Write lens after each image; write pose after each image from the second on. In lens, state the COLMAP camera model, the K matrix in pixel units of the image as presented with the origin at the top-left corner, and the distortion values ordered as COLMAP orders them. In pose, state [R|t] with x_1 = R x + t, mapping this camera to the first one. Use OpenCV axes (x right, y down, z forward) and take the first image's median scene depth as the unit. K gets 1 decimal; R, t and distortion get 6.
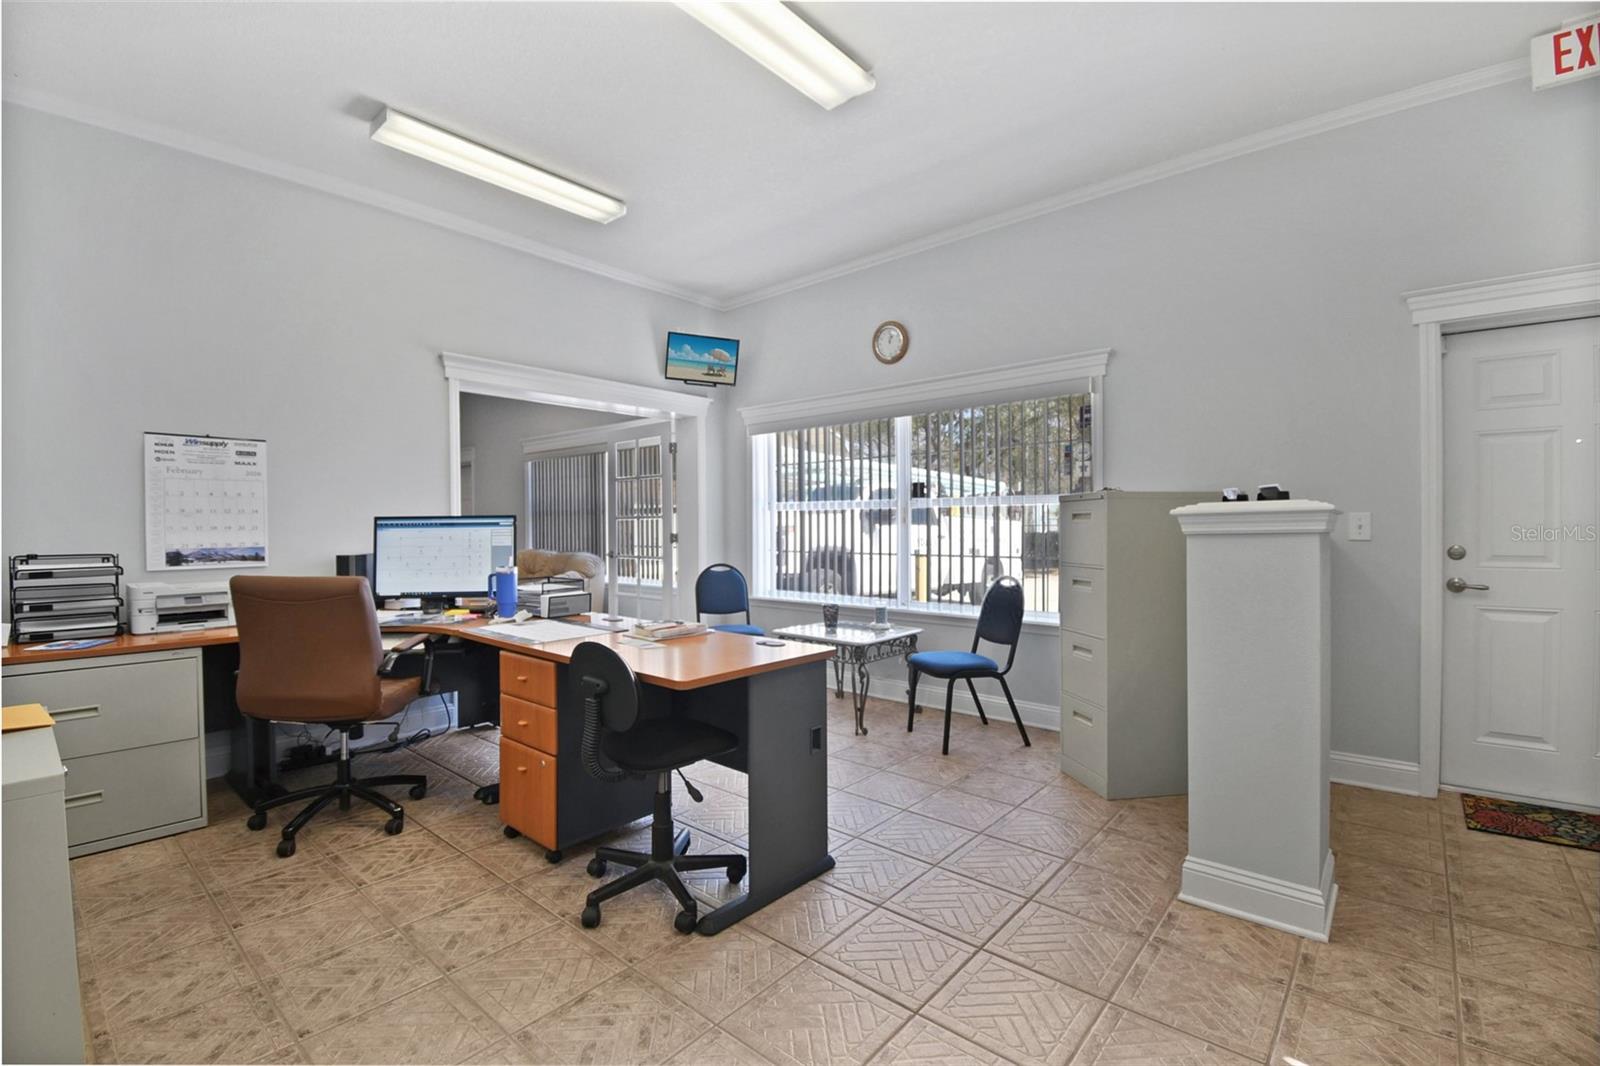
lens RADIAL K [[700.0, 0, 805.7], [0, 700.0, 526.1], [0, 0, 1]] dist [-0.036310, -0.000429]
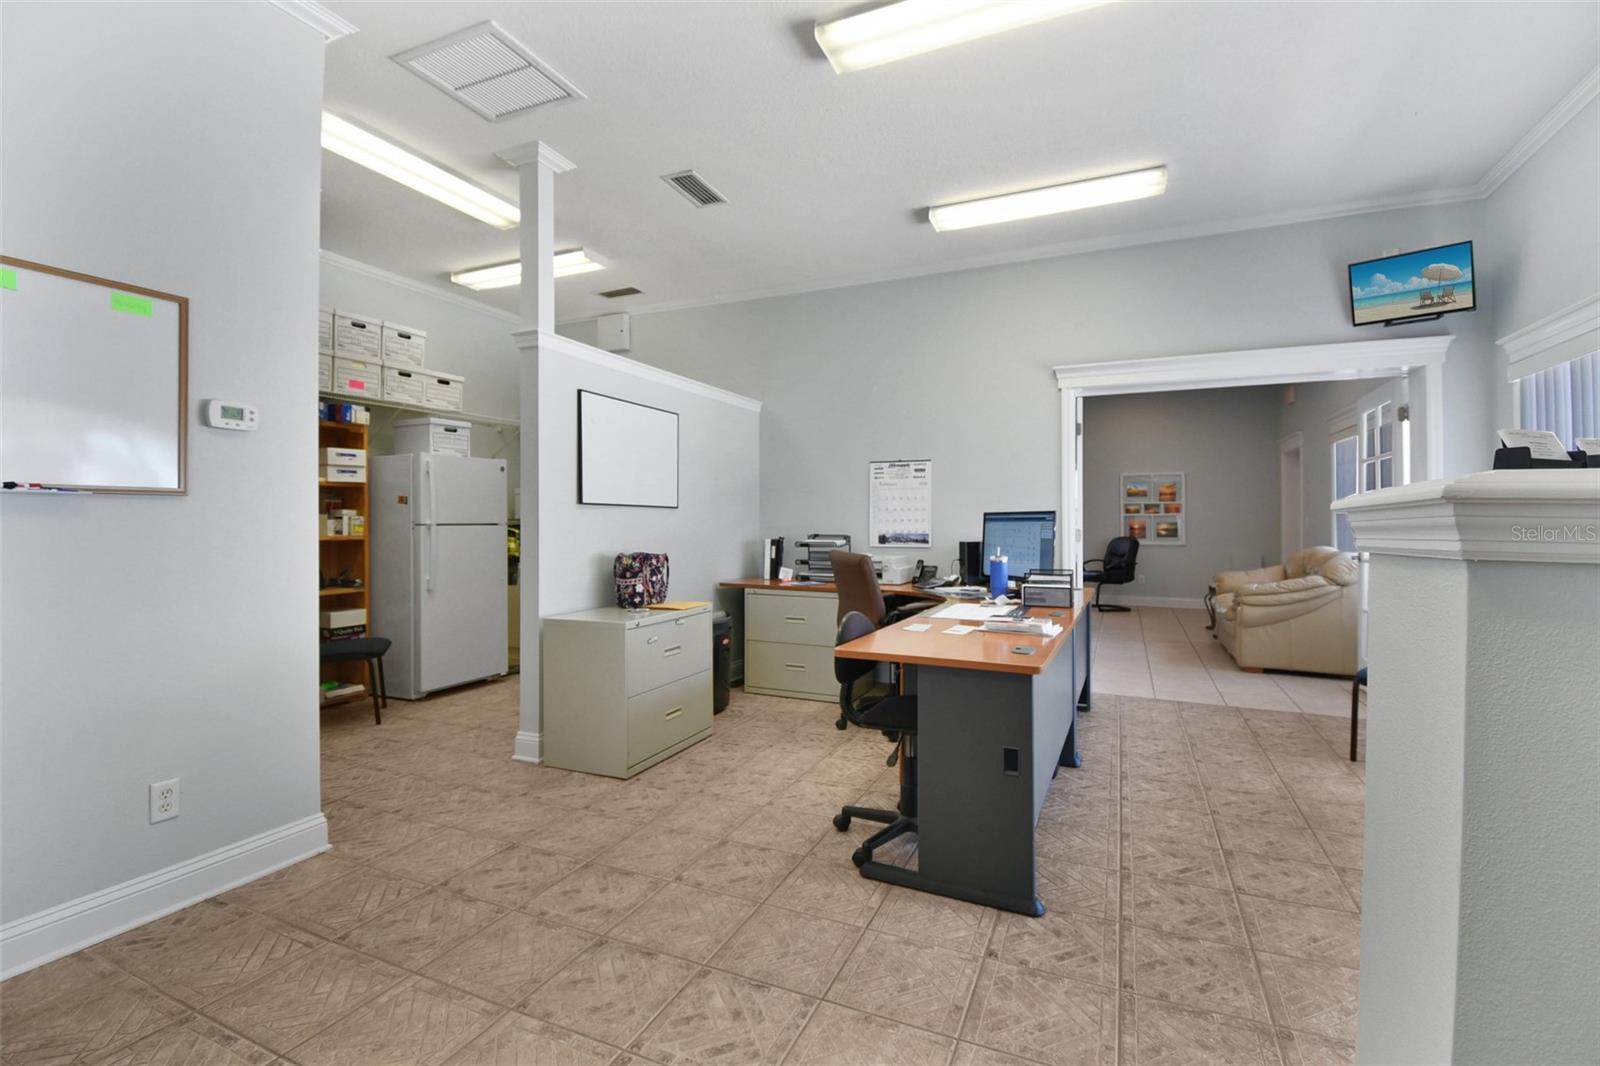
lens RADIAL K [[708.8, 0, 807.9], [0, 708.8, 515.3], [0, 0, 1]] dist [-0.001427, -0.000737]
pose [[0.280267, 0.001573, -0.959921, 0.615897], [-0.004453, 0.999990, 0.000339, -0.008589], [0.959912, 0.004180, 0.280271, 0.362106]]
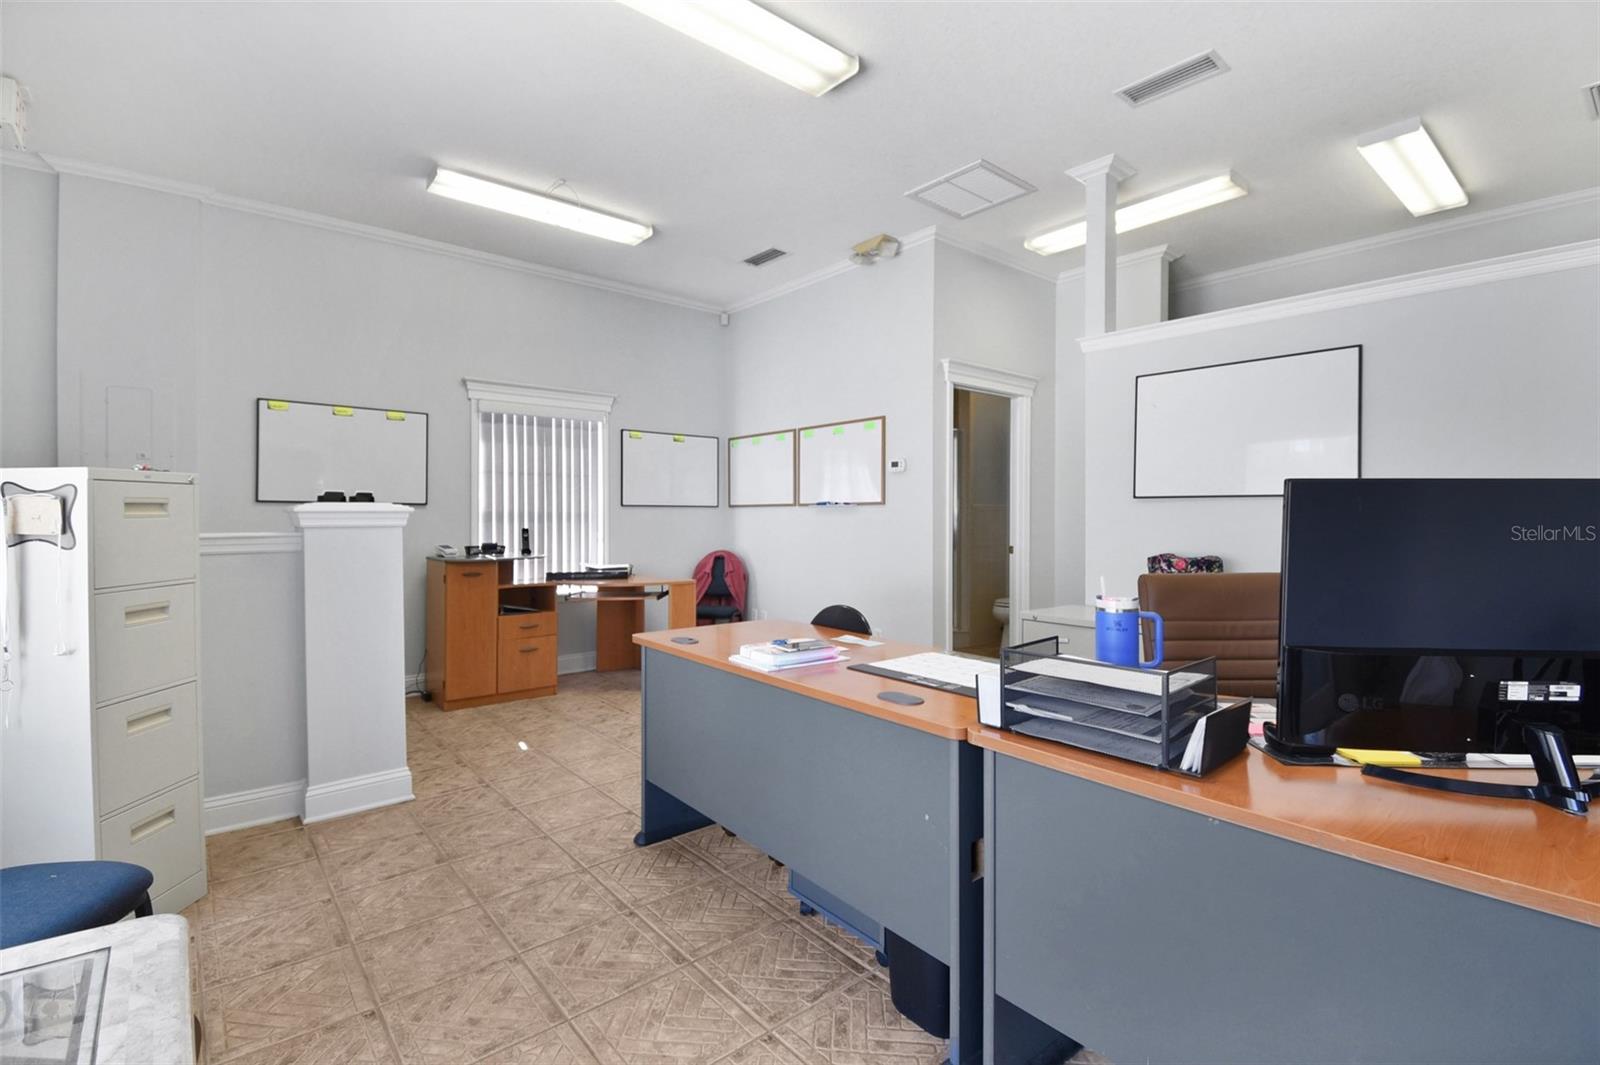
lens RADIAL K [[708.8, 0, 807.9], [0, 708.8, 514.8], [0, 0, 1]] dist [-0.001427, -0.000737]
pose [[-0.989360, 0.010119, 0.145135, -0.288997], [0.010212, 0.999948, -0.000106, -0.001855], [-0.145128, 0.001377, -0.989412, 1.544507]]
